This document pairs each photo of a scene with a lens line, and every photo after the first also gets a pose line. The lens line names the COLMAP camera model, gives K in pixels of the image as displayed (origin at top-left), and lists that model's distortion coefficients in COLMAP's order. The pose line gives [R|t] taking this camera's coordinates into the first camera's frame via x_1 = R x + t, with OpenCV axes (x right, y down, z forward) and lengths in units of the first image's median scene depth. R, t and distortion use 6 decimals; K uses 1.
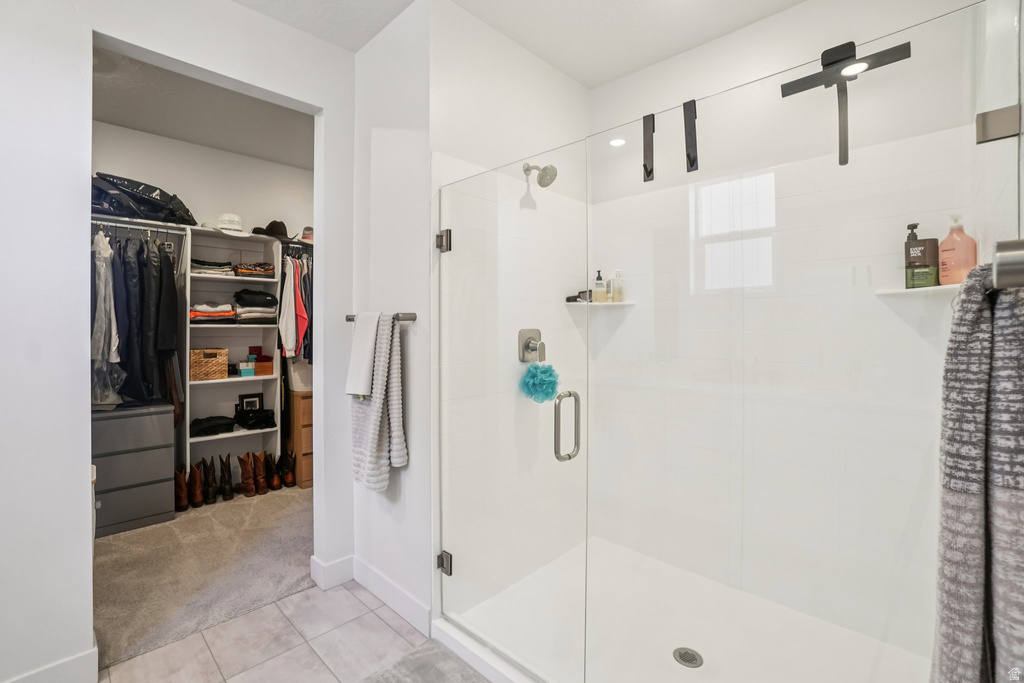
lens RADIAL K [[461.3, 0, 505.5], [0, 461.3, 332.6], [0, 0, 1]] dist [-0.002352, 0.000406]
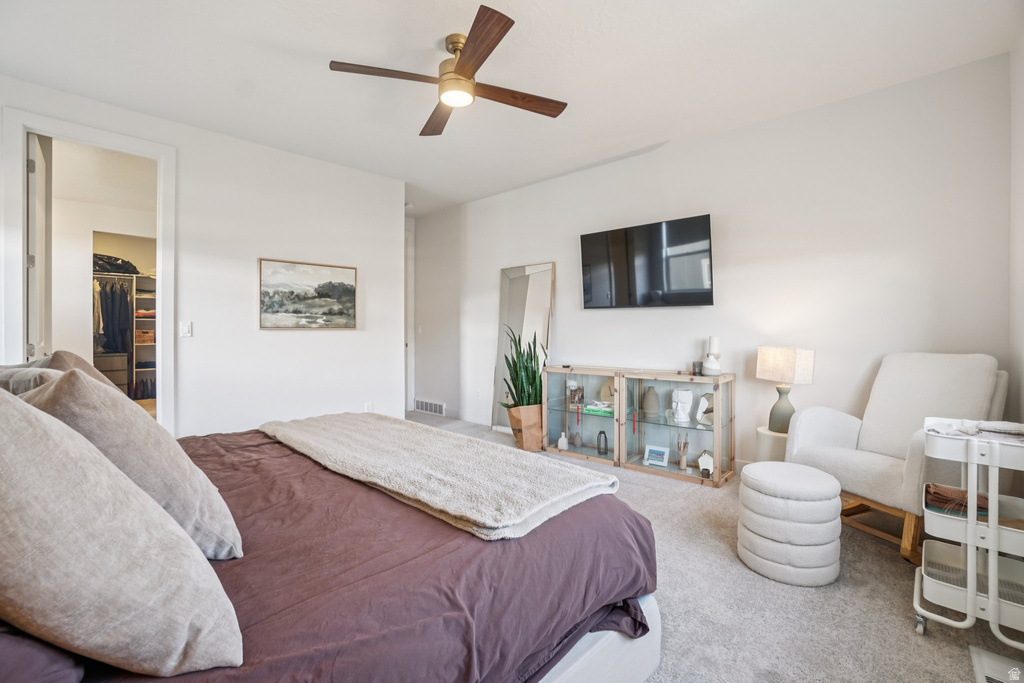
lens RADIAL K [[461.3, 0, 518.4], [0, 461.3, 336.1], [0, 0, 1]] dist [-0.002352, 0.000406]
pose [[0.999144, 0.000689, 0.041358, 1.129304], [-0.000795, 0.999996, 0.002552, 0.062156], [-0.041356, -0.002582, 0.999141, -1.372189]]
